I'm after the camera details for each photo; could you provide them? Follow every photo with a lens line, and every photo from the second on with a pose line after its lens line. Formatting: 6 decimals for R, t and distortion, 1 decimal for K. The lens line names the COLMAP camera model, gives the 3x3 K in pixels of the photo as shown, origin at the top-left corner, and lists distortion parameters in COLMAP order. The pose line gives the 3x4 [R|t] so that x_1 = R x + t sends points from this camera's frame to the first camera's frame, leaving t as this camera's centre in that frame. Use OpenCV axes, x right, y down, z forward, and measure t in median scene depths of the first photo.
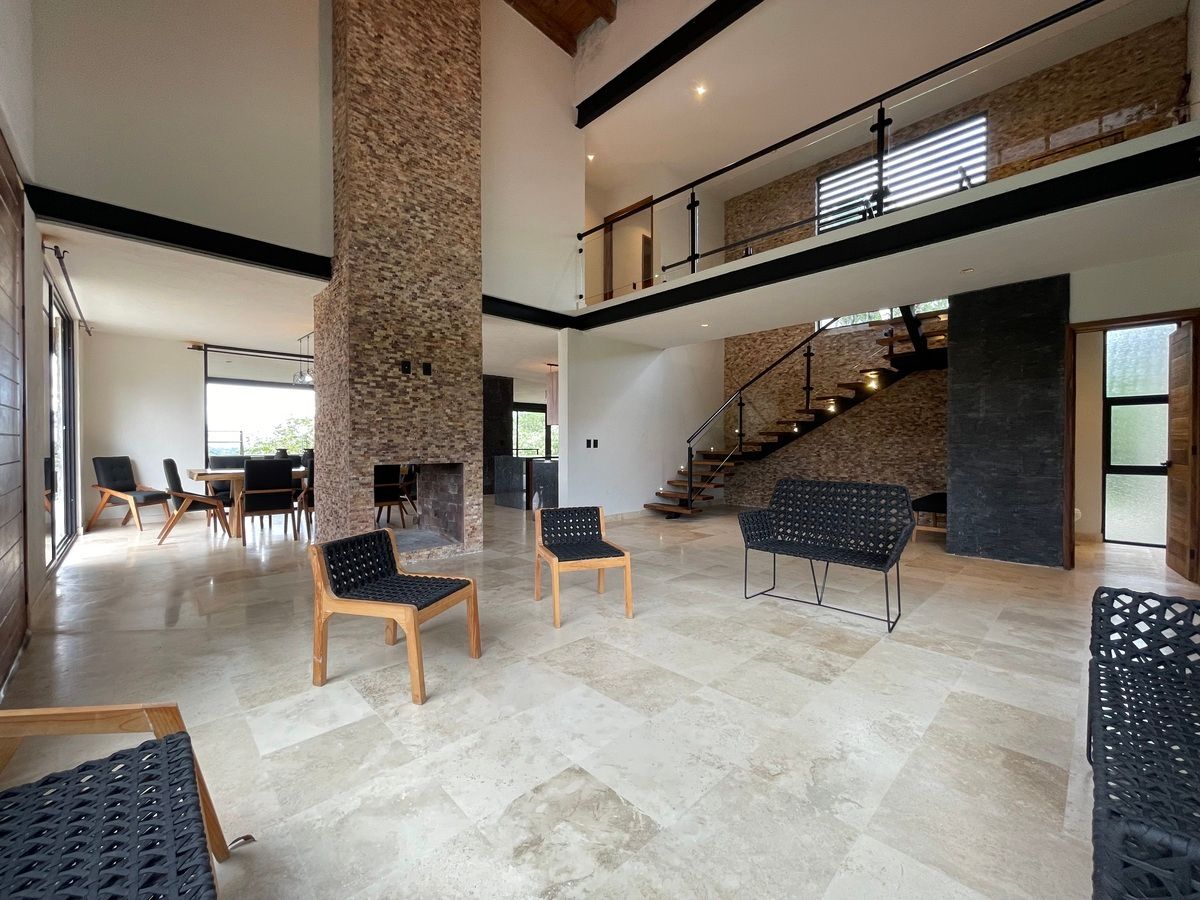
lens RADIAL K [[482.6, 0, 602.6], [0, 482.6, 445.7], [0, 0, 1]] dist [-0.000648, 0.000434]
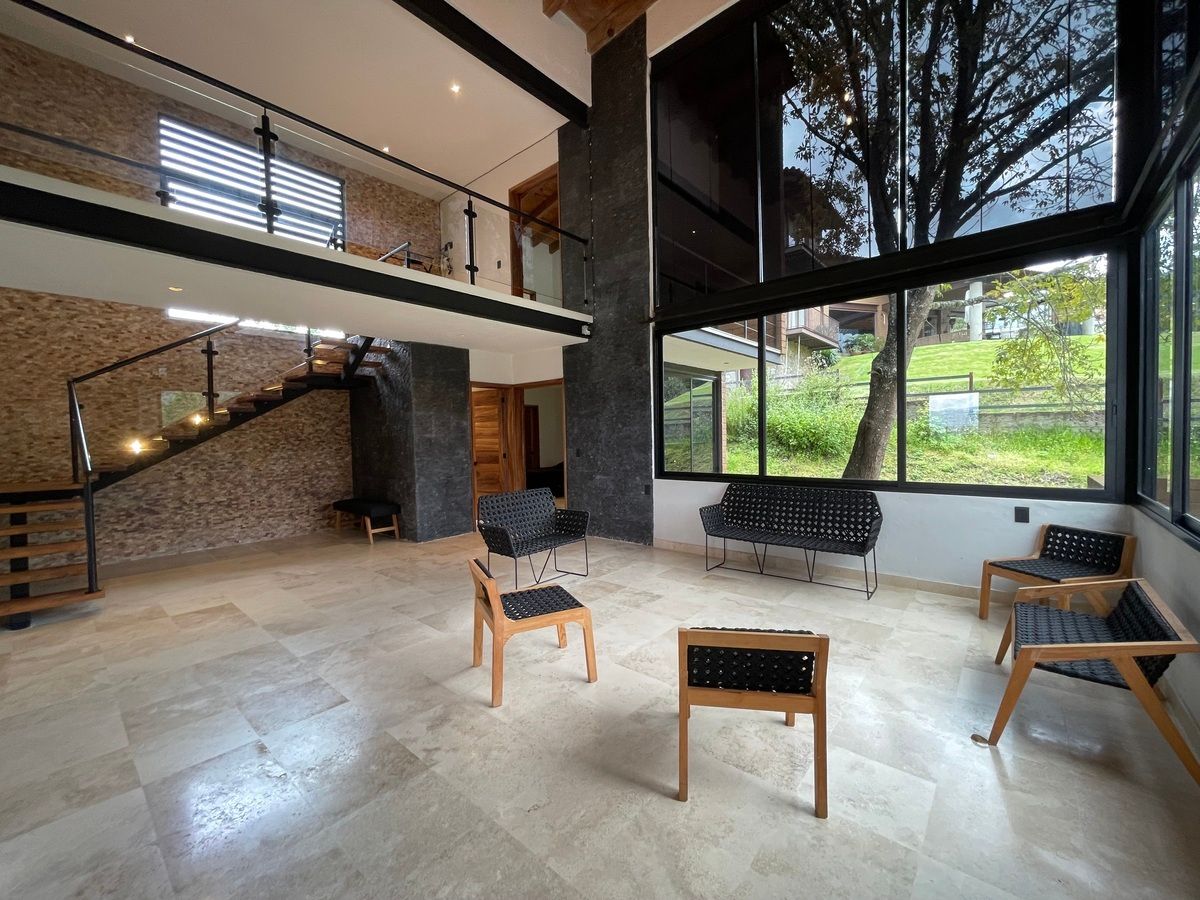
lens RADIAL K [[482.6, 0, 576.2], [0, 482.6, 456.0], [0, 0, 1]] dist [-0.000648, 0.000434]
pose [[-0.062789, -0.036920, 0.997344, -0.621061], [0.026678, 0.998896, 0.038657, -0.048279], [-0.997670, 0.029034, -0.061735, 0.692479]]
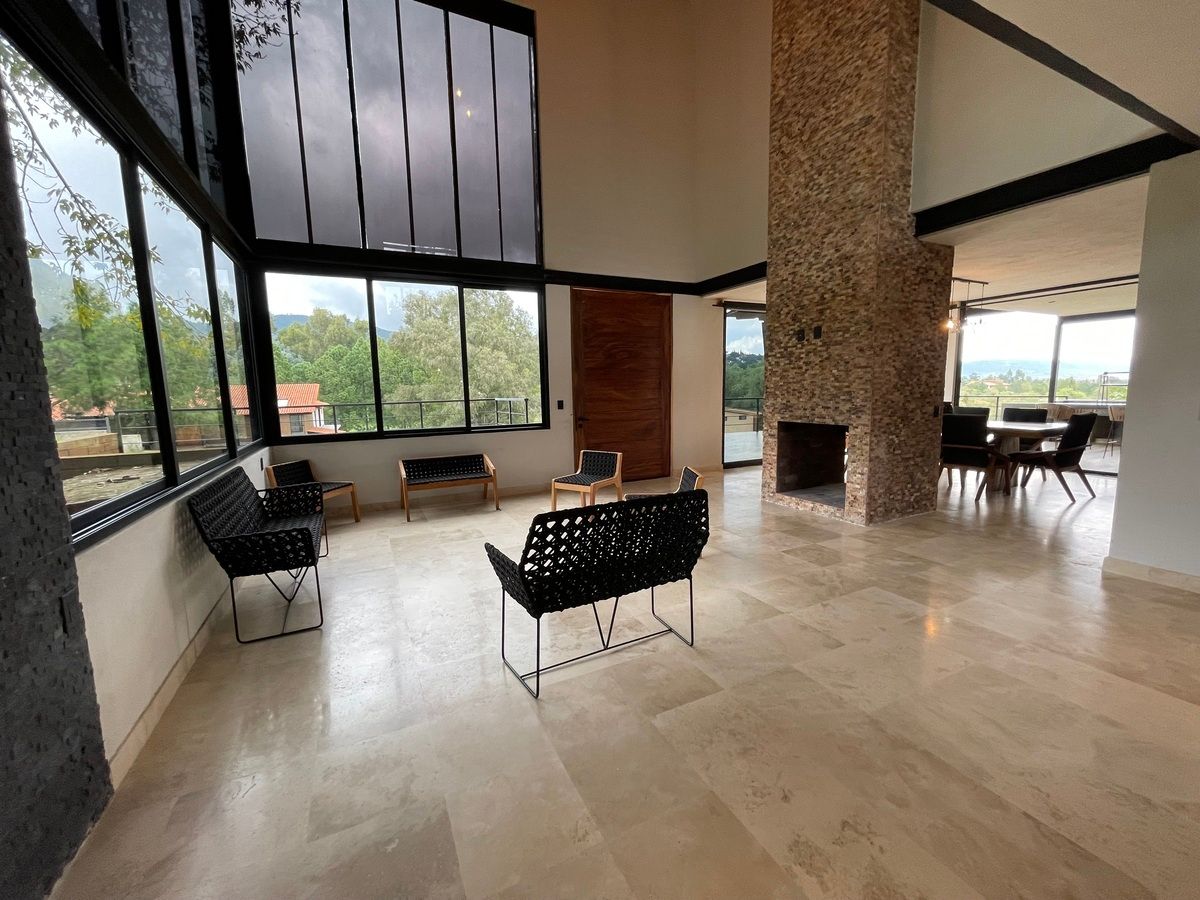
lens RADIAL K [[482.6, 0, 589.0], [0, 482.6, 446.2], [0, 0, 1]] dist [-0.000648, 0.000434]
pose [[-0.311913, 0.118941, -0.942636, 0.800926], [0.015679, 0.992643, 0.120062, -0.048242], [0.949981, 0.022669, -0.311483, 0.861013]]
